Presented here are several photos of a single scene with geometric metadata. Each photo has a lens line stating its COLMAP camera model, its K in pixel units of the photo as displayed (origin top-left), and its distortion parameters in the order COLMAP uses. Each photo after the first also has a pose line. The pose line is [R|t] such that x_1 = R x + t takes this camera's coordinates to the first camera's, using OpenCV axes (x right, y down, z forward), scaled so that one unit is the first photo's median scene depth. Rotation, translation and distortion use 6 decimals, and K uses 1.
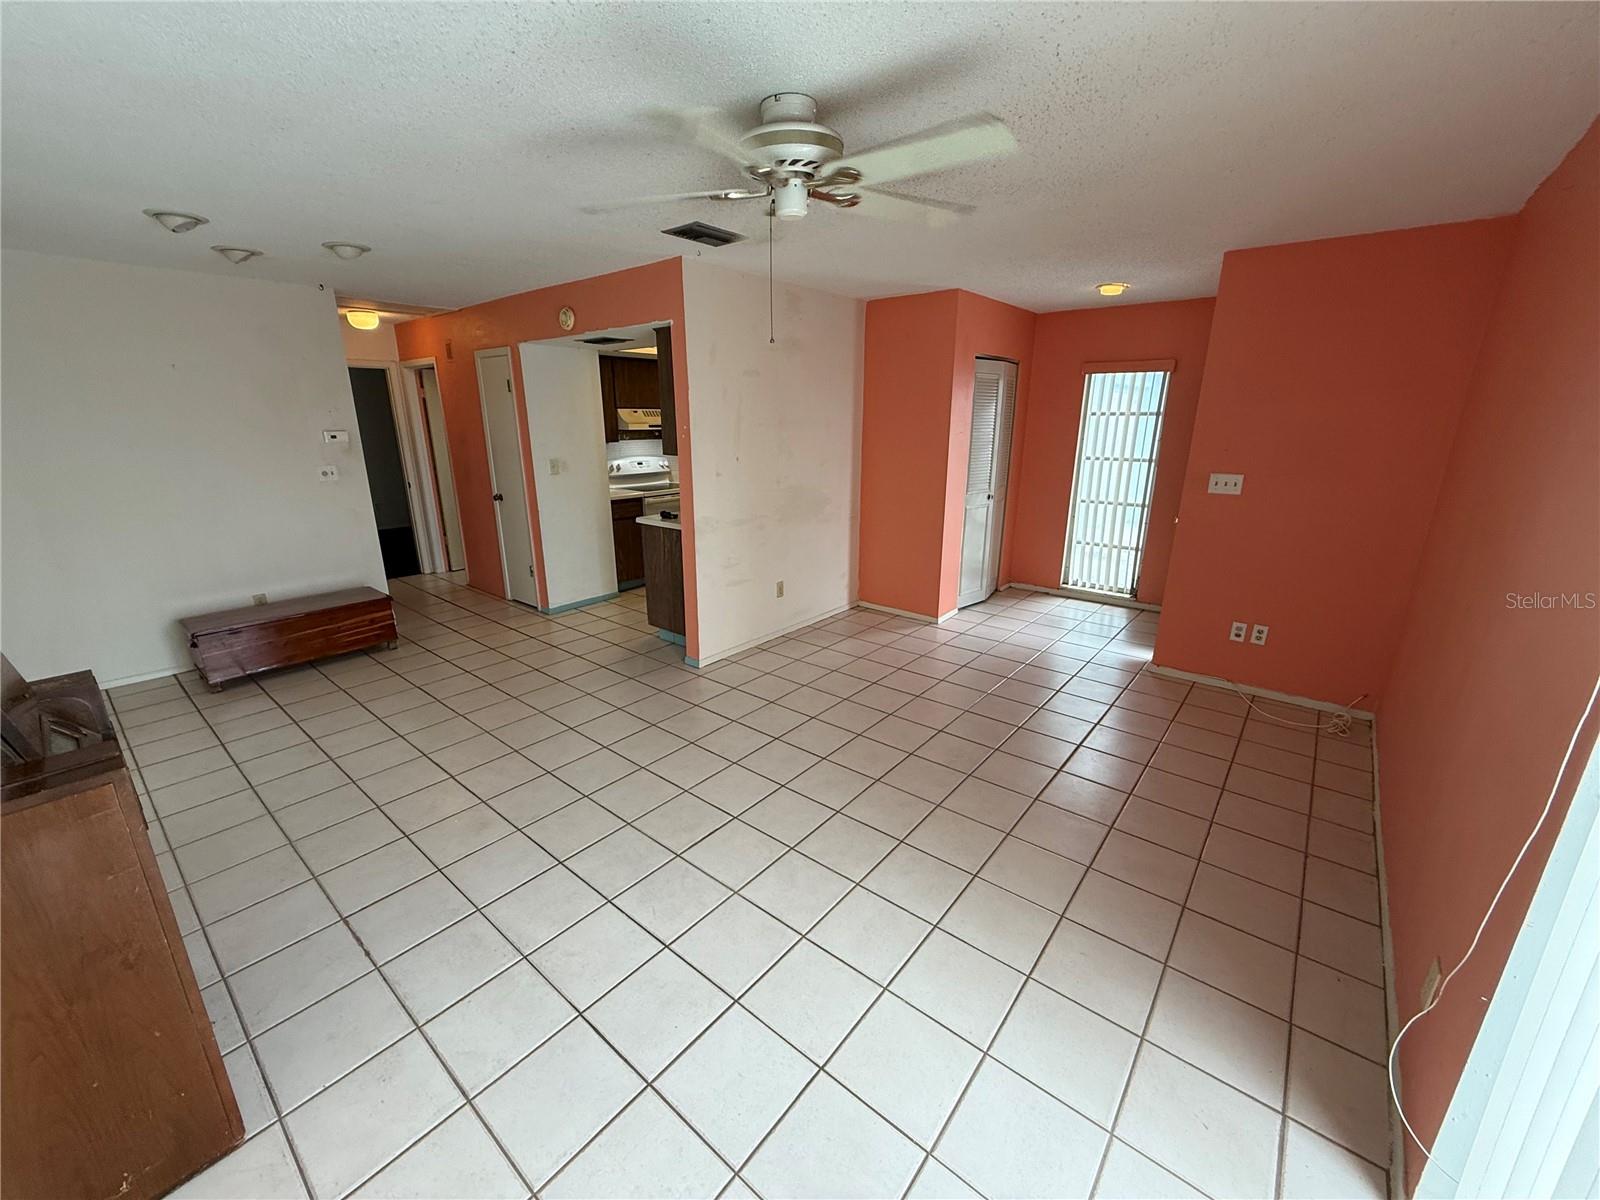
lens RADIAL K [[637.8, 0, 792.0], [0, 637.8, 597.5], [0, 0, 1]] dist [0.000445, 0.000744]
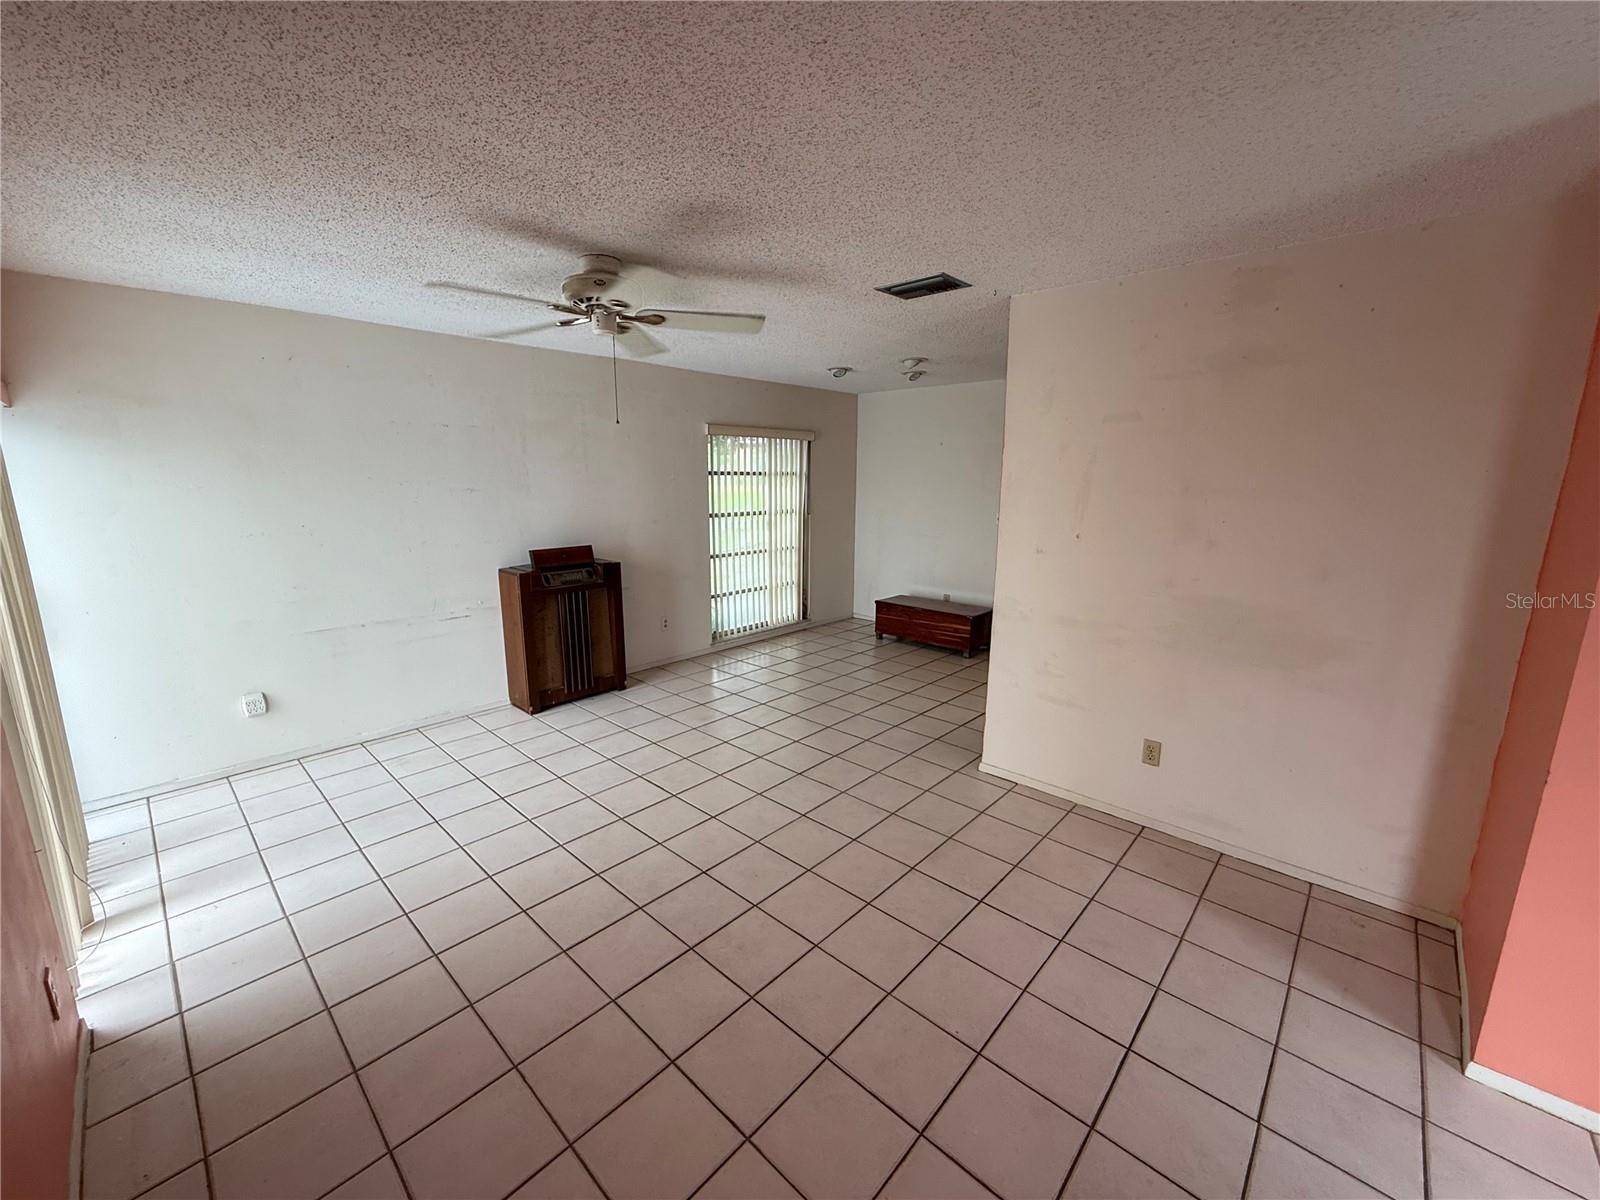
lens RADIAL K [[637.8, 0, 796.9], [0, 637.8, 602.5], [0, 0, 1]] dist [0.000445, 0.000744]
pose [[-0.052232, 0.201479, -0.978099, 0.619658], [-0.276203, 0.938314, 0.208033, -0.197411], [0.959679, 0.281020, 0.006639, 0.671887]]
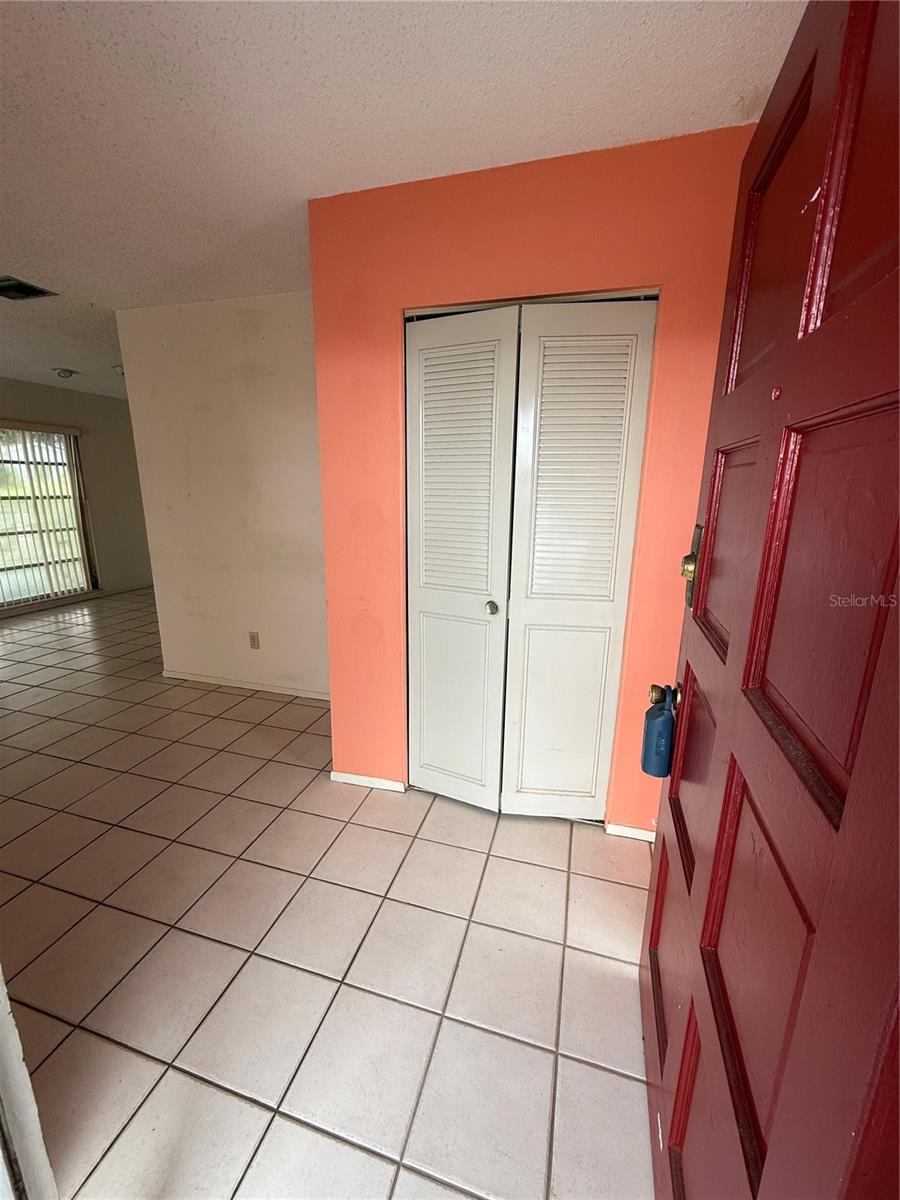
lens RADIAL K [[478.4, 0, 449.6], [0, 478.4, 597.1], [0, 0, 1]] dist [0.000445, 0.000744]
pose [[0.402270, 0.214596, -0.890015, 0.750683], [-0.260661, 0.958752, 0.113356, -0.242001], [0.877630, 0.186393, 0.441614, 1.001810]]
